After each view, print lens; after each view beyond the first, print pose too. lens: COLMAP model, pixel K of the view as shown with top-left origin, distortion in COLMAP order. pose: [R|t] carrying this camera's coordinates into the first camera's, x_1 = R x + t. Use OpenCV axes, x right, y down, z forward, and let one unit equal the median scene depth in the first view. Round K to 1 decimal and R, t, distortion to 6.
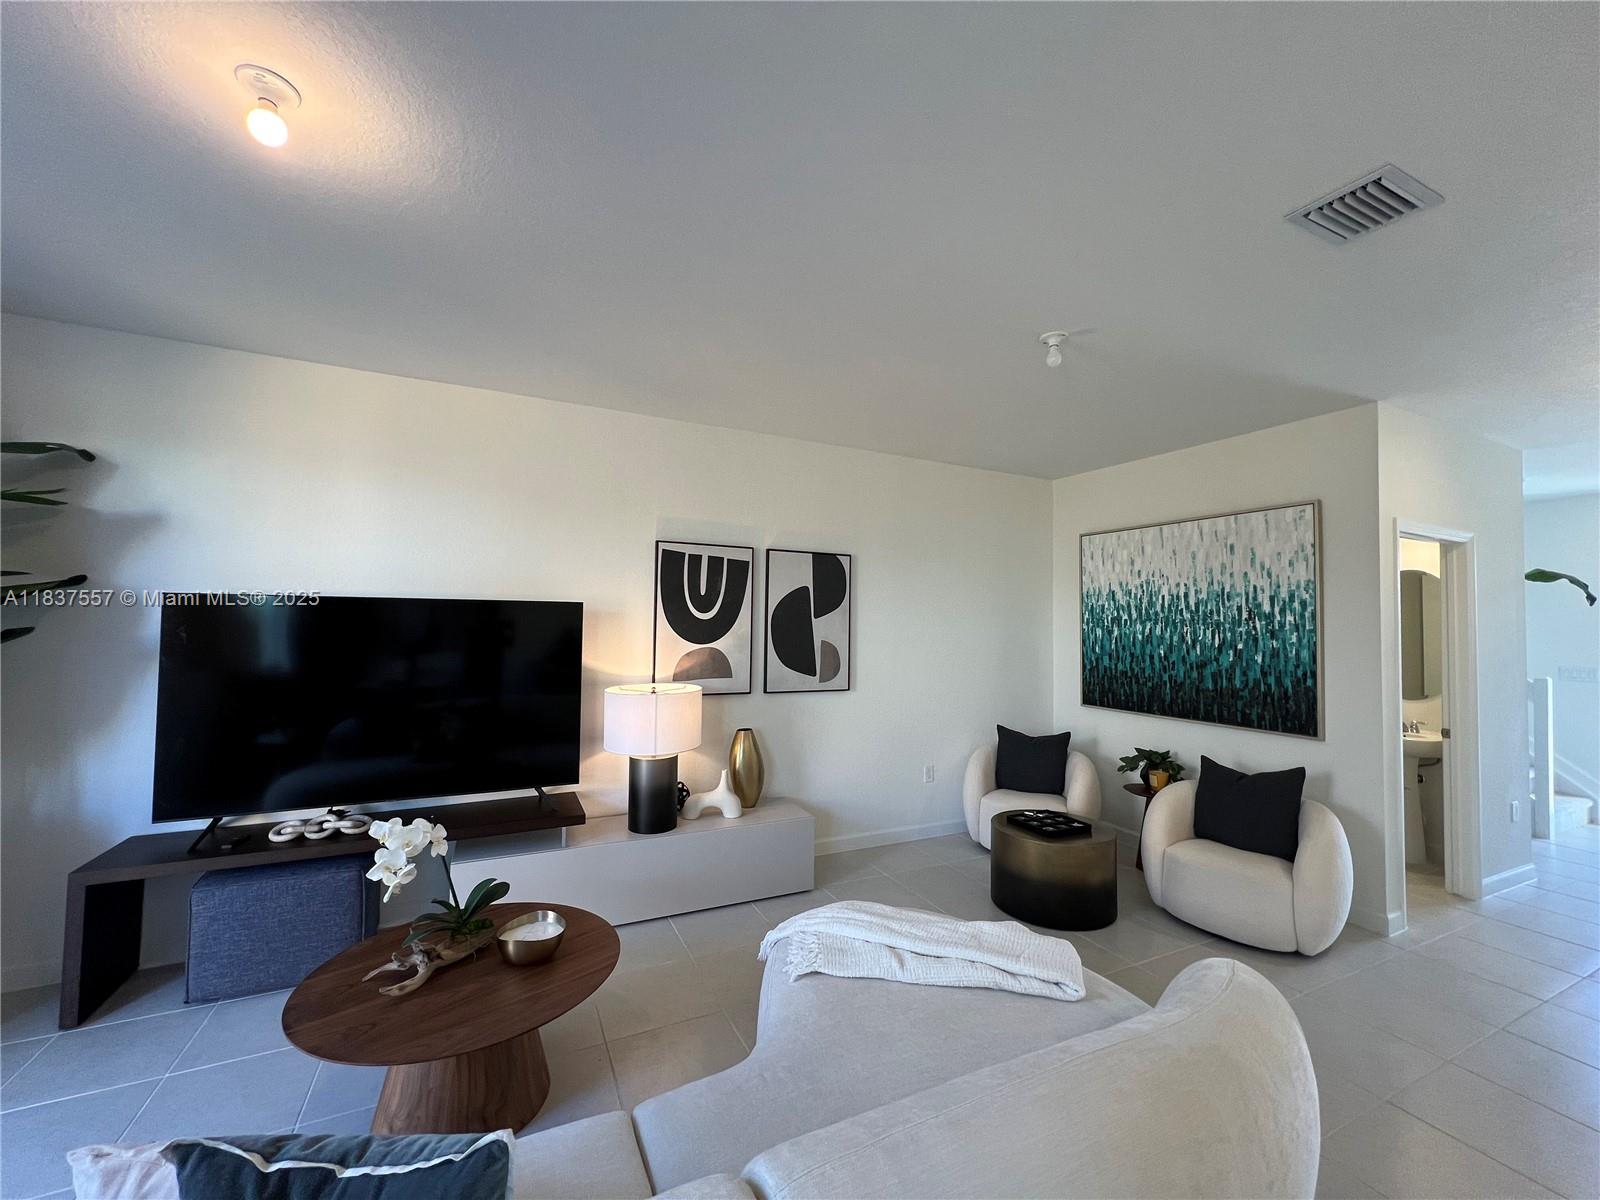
lens RADIAL K [[636.2, 0, 794.3], [0, 636.2, 602.1], [0, 0, 1]] dist [-0.000470, 0.000300]
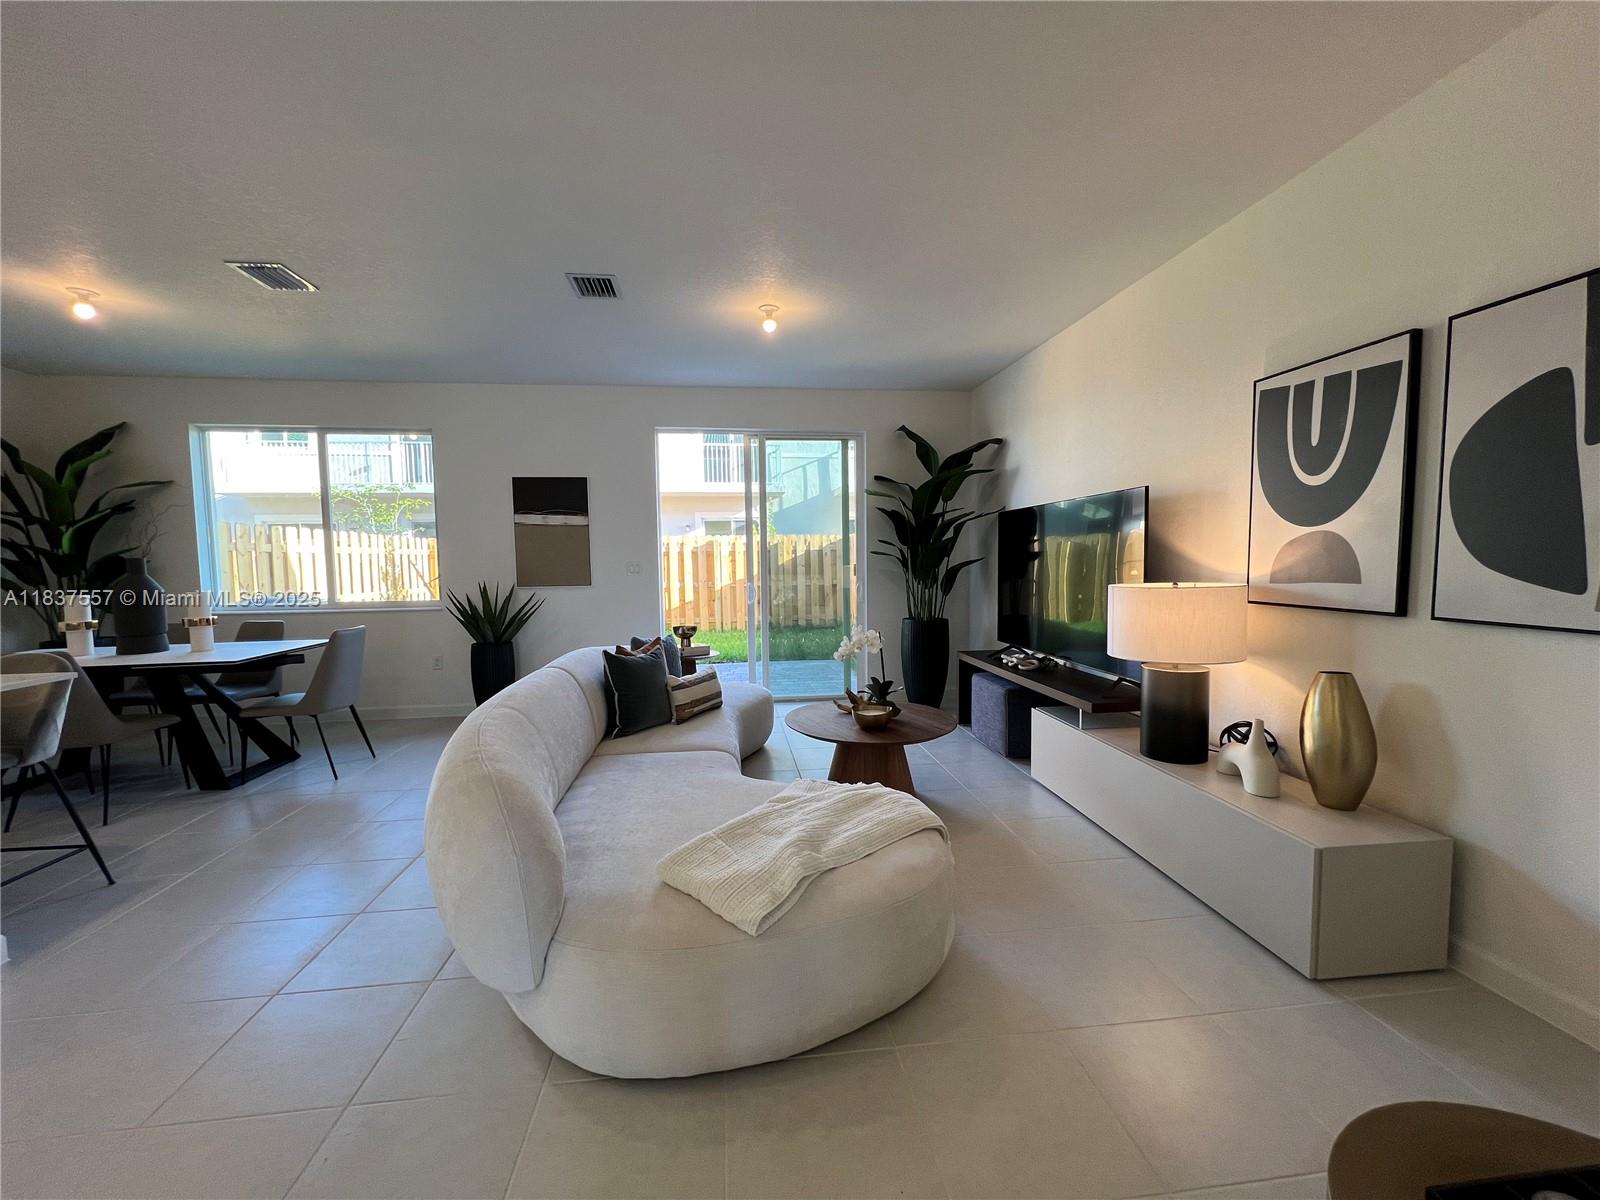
lens RADIAL K [[636.2, 0, 802.4], [0, 636.2, 601.1], [0, 0, 1]] dist [-0.000470, 0.000300]
pose [[-0.321347, 0.055896, -0.945310, 0.595825], [0.043961, 0.998061, 0.044071, 0.088519], [0.945941, -0.027395, -0.323181, 0.717269]]
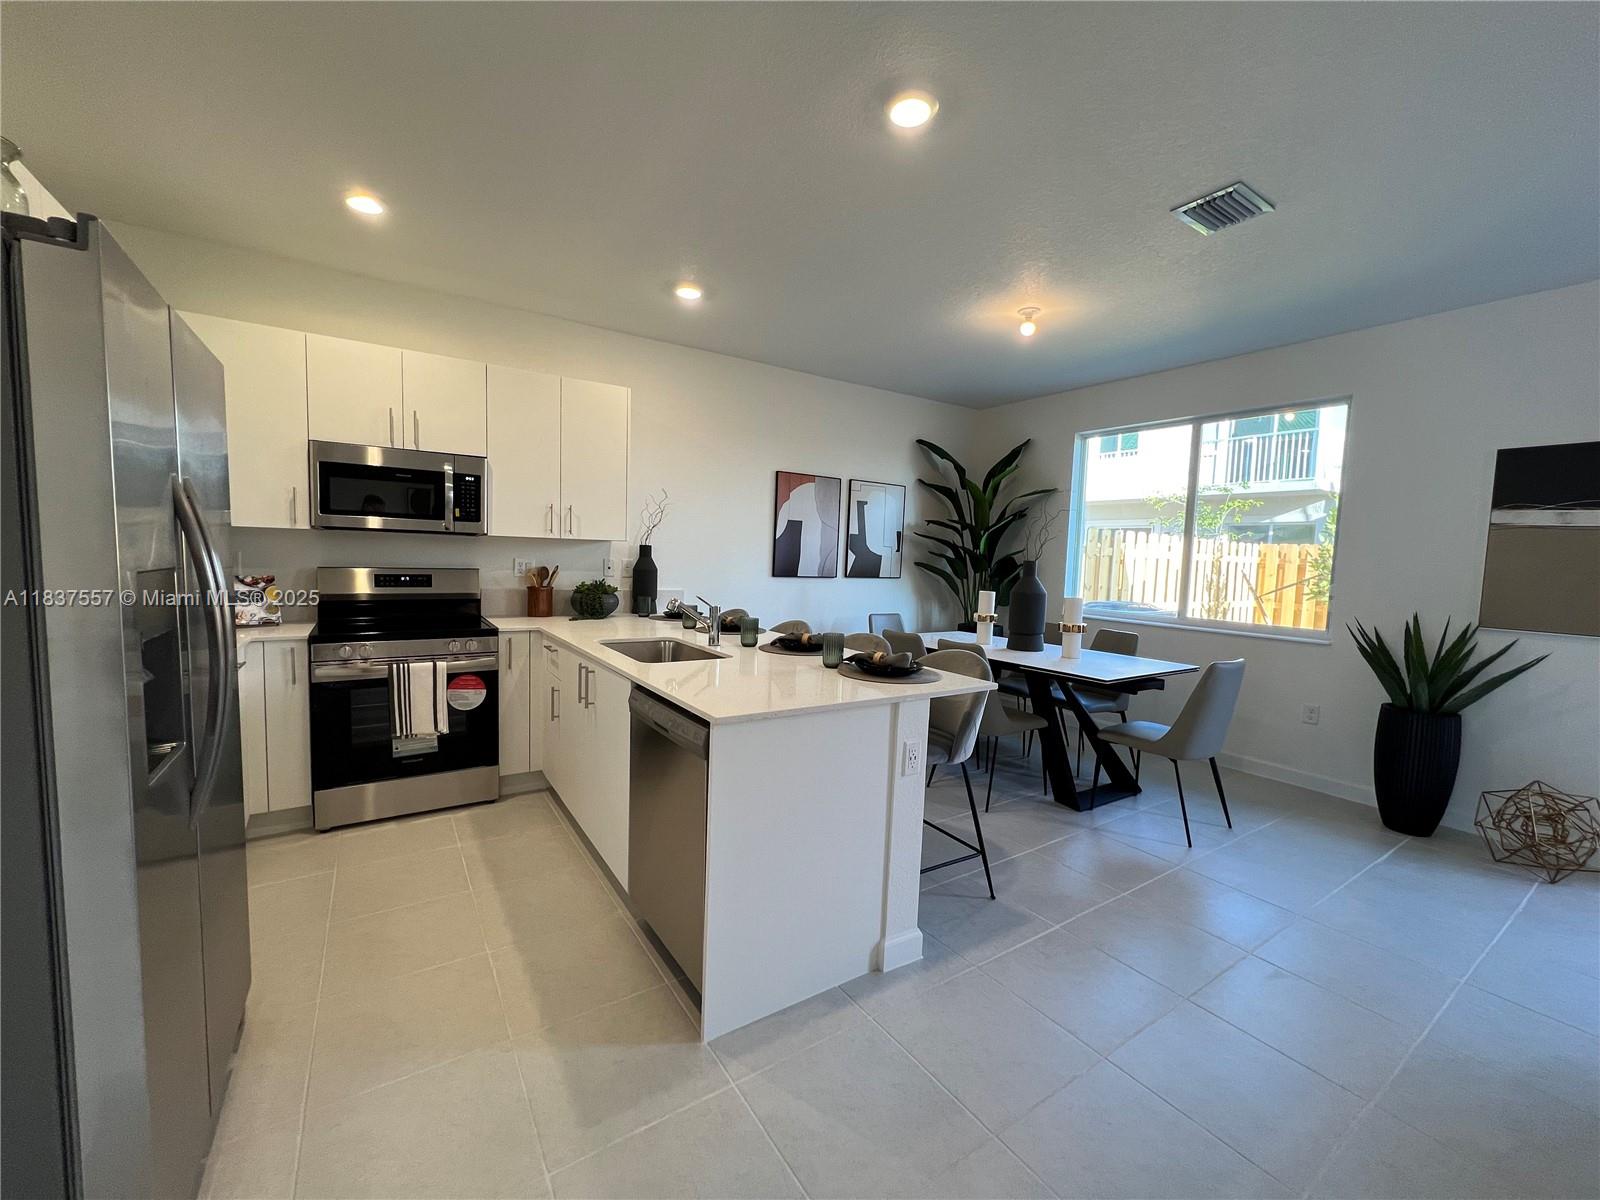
lens RADIAL K [[636.2, 0, 800.4], [0, 636.2, 600.2], [0, 0, 1]] dist [-0.000470, 0.000300]
pose [[-0.989858, -0.036835, -0.137203, 0.509062], [-0.042005, 0.998505, 0.034977, 0.064507], [0.135710, 0.040386, -0.989925, 0.413313]]
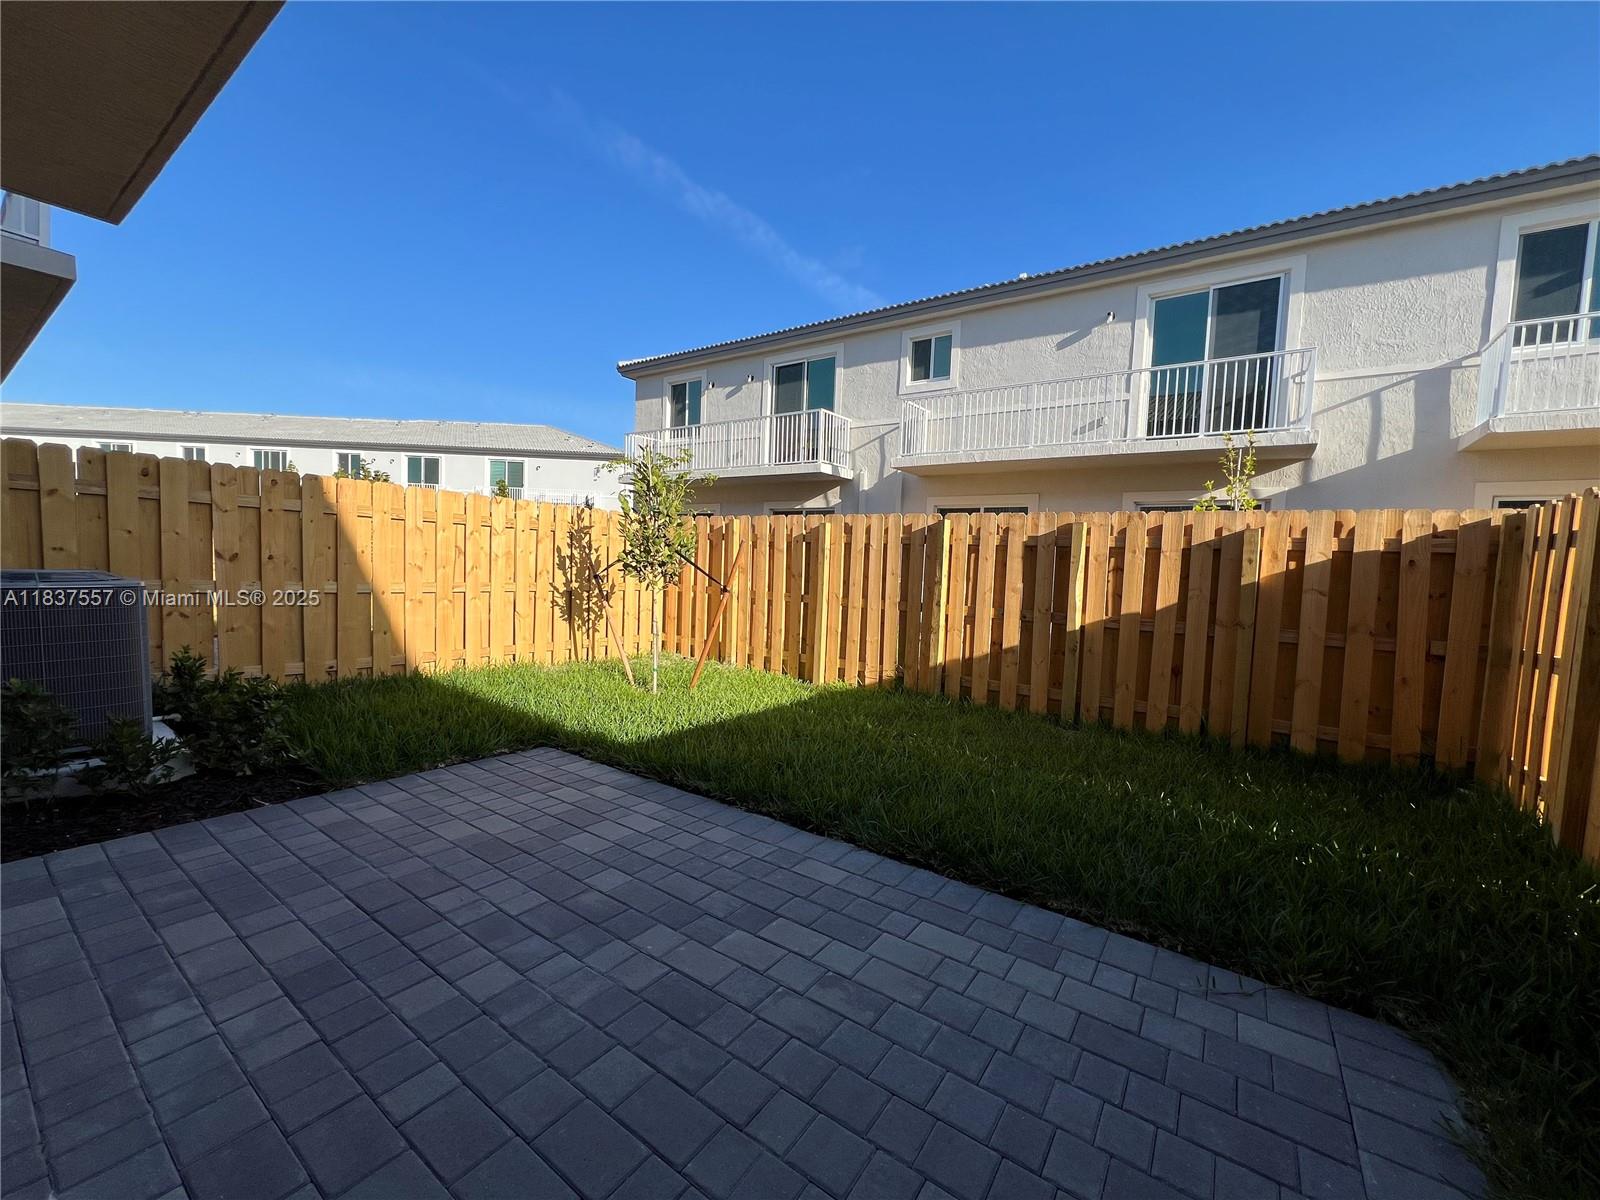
lens RADIAL K [[636.2, 0, 798.1], [0, 636.2, 600.2], [0, 0, 1]] dist [-0.000470, 0.000300]
pose [[-0.871361, -0.021173, -0.490185, -0.947054], [-0.035673, 0.999158, 0.020255, 0.077497], [0.489343, 0.035136, -0.871383, 0.263393]]
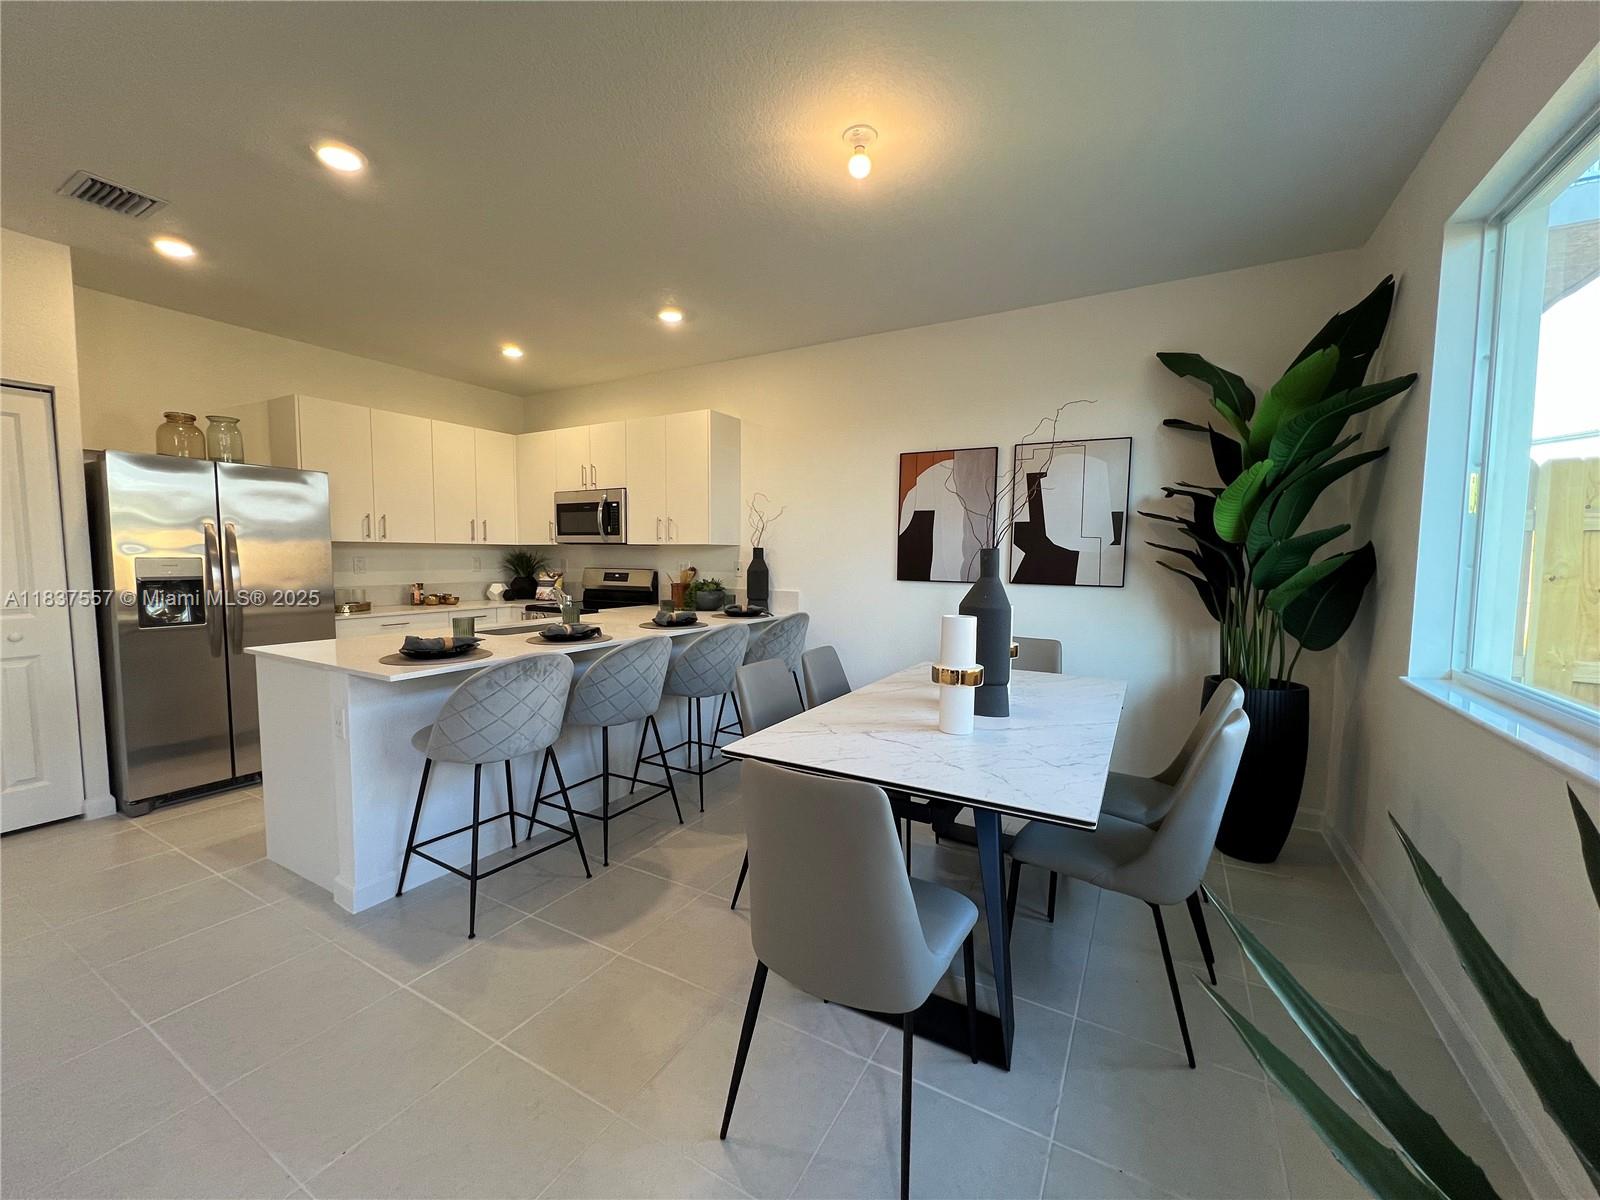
lens RADIAL K [[636.2, 0, 806.5], [0, 636.2, 597.8], [0, 0, 1]] dist [-0.000470, 0.000300]
pose [[-0.578261, -0.074516, 0.812442, -0.374458], [-0.046456, 0.997212, 0.058398, 0.039069], [-0.814528, -0.003974, -0.580111, -0.101196]]
